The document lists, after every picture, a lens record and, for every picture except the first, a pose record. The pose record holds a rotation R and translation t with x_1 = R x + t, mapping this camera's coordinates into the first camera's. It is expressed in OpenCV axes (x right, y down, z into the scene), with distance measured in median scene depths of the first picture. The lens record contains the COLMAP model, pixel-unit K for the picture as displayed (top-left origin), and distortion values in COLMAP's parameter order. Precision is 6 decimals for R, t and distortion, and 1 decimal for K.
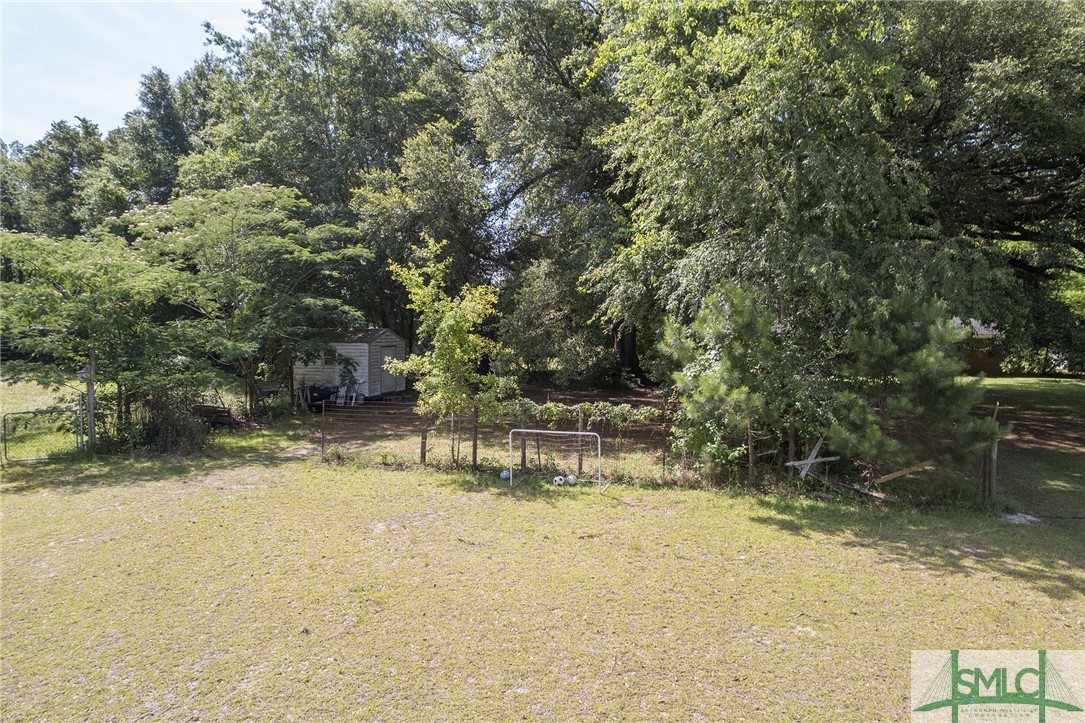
lens RADIAL K [[692.0, 0, 539.7], [0, 692.0, 368.5], [0, 0, 1]] dist [-0.073405, 0.069571]
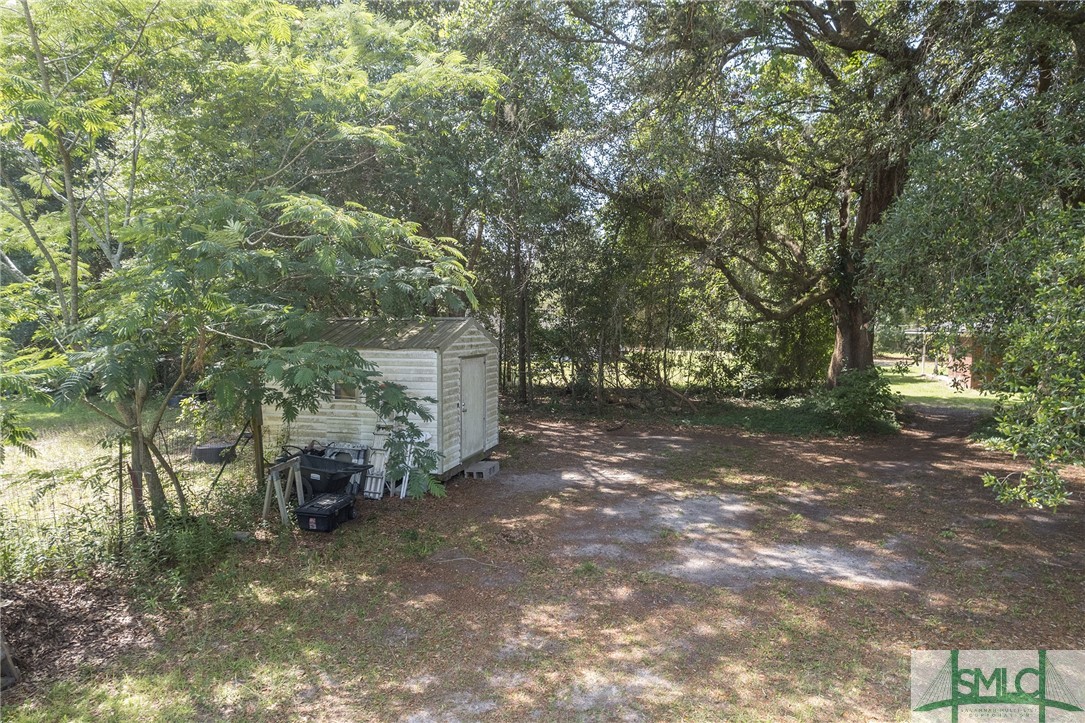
lens RADIAL K [[692.0, 0, 539.7], [0, 692.0, 368.5], [0, 0, 1]] dist [-0.073405, 0.069571]
pose [[0.999985, 0.005259, 0.001464, -0.188730], [-0.005262, 0.999984, 0.002208, -0.027145], [-0.001452, -0.002216, 0.999996, 0.575896]]
